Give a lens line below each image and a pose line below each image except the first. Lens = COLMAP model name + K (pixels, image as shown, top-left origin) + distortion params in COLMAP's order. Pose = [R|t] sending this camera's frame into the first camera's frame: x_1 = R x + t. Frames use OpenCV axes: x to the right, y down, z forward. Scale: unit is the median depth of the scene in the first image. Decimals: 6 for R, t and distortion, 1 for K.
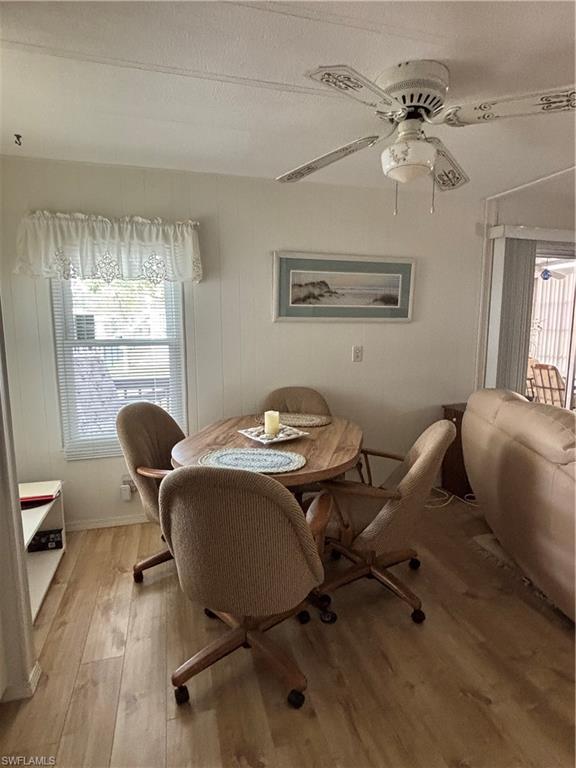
lens RADIAL K [[424.4, 0, 288.0], [0, 424.4, 384.0], [0, 0, 1]] dist [-0.001856, -0.001052]
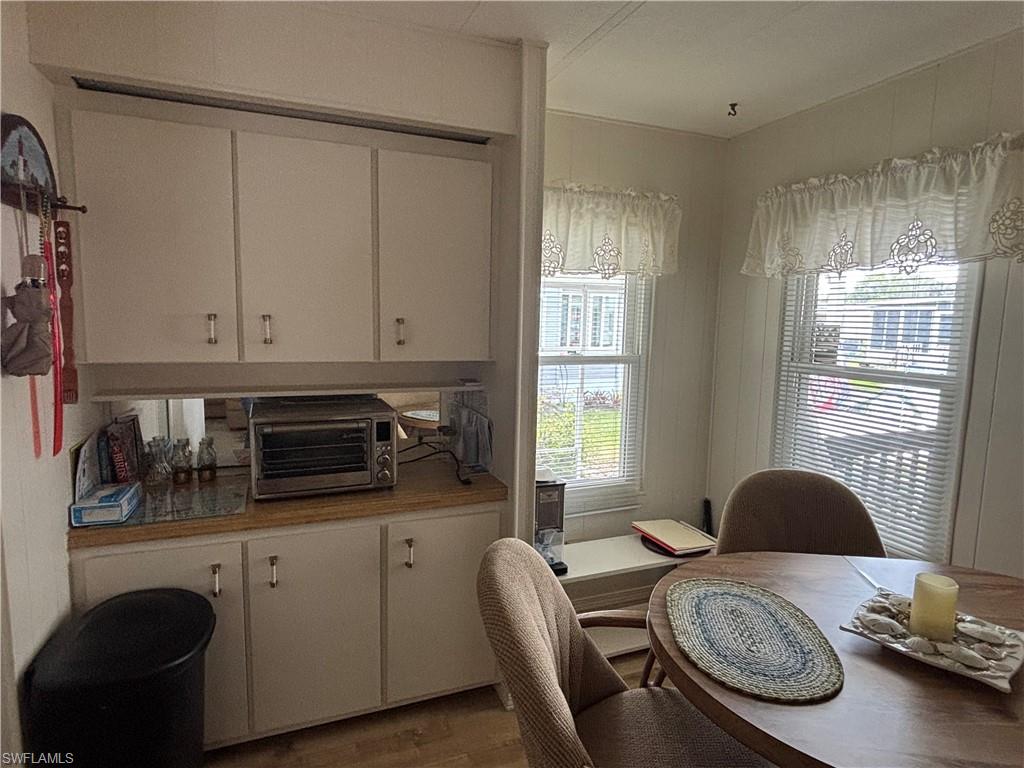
lens RADIAL K [[574.8, 0, 512.0], [0, 574.8, 384.0], [0, 0, 1]] dist [0.000298, 0.000356]
pose [[0.114430, 0.124585, -0.985588, 0.381922], [-0.159549, 0.981531, 0.105548, -0.097742], [0.980535, 0.145172, 0.132194, 0.442035]]
